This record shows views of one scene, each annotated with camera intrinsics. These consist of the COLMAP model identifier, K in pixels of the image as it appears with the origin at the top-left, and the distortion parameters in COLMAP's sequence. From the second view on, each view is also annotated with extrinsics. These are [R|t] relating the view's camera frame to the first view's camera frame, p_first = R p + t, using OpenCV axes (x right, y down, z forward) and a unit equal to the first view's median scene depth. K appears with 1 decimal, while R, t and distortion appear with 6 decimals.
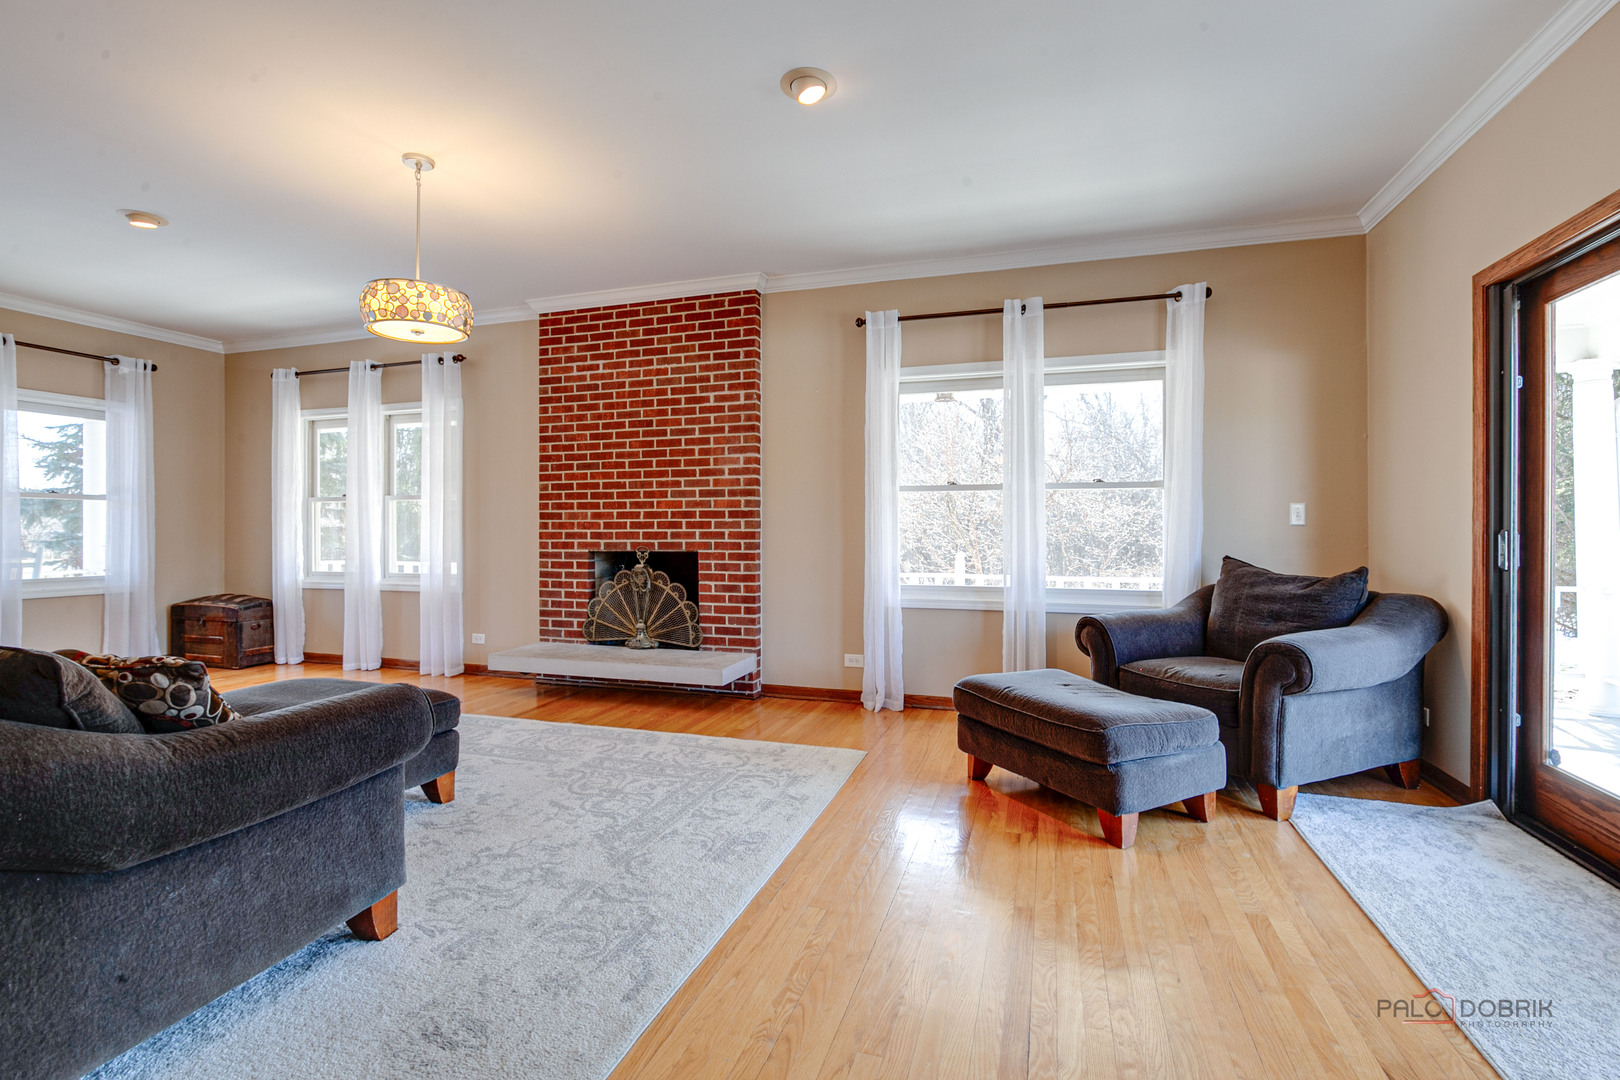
lens RADIAL K [[738.4, 0, 809.7], [0, 738.4, 528.6], [0, 0, 1]] dist [-0.006961, 0.001339]
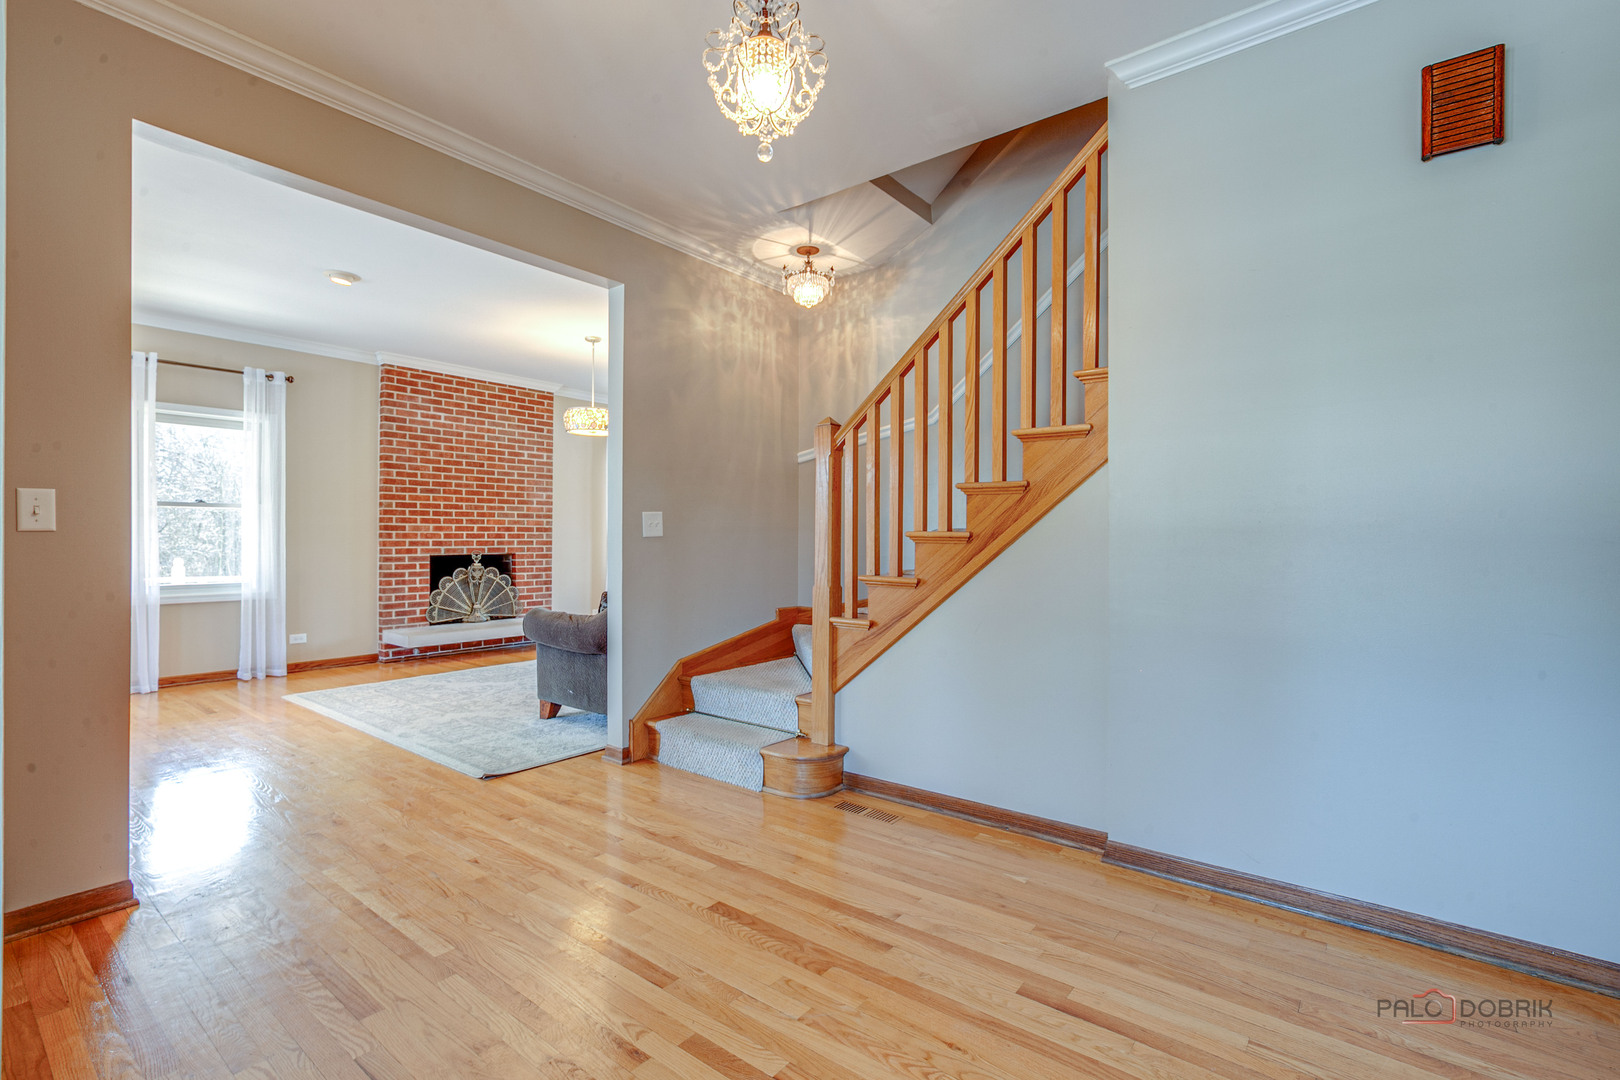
lens RADIAL K [[738.4, 0, 809.7], [0, 738.4, 528.6], [0, 0, 1]] dist [-0.006961, 0.001339]
pose [[0.343968, 0.015545, 0.938853, -1.376297], [-0.004472, 0.999879, -0.014917, -0.000459], [-0.938971, 0.000932, 0.343995, -0.094758]]
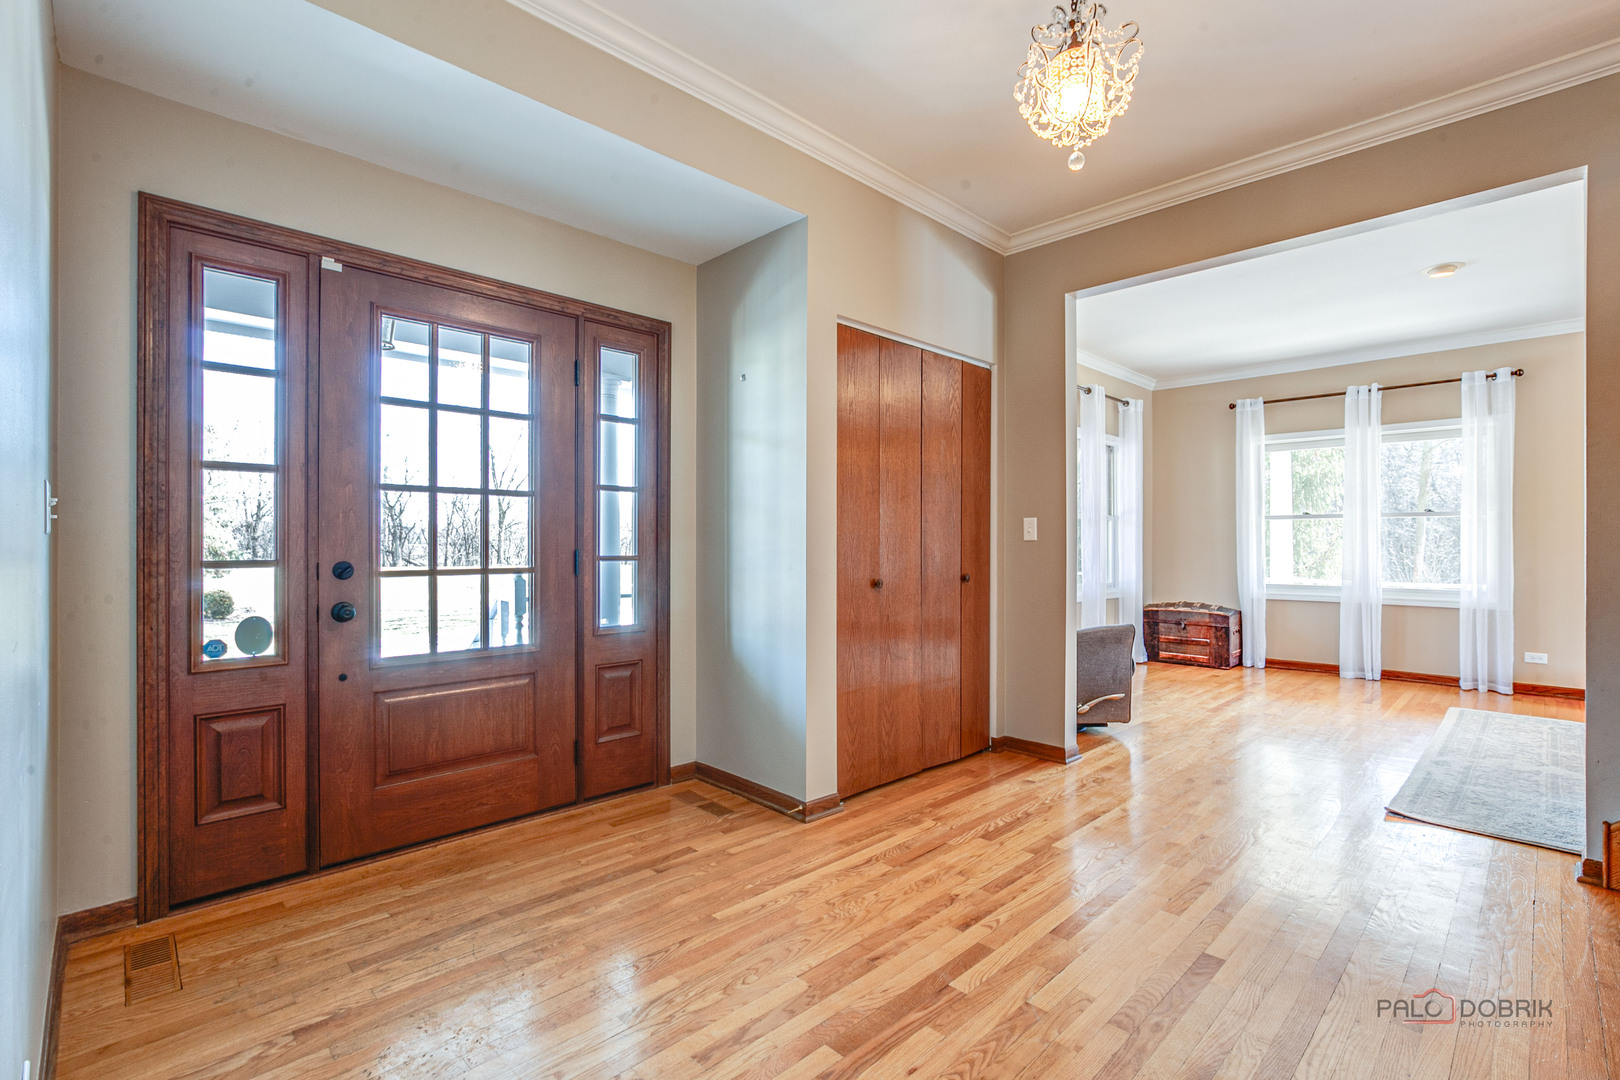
lens RADIAL K [[737.5, 0, 810.0], [0, 737.5, 540.0], [0, 0, 1]] dist [-0.011021, -0.000412]
pose [[0.890920, 0.002532, -0.454152, -0.986556], [-0.003613, 0.999992, -0.001513, -0.002671], [0.454145, 0.002989, 0.890923, -0.339892]]
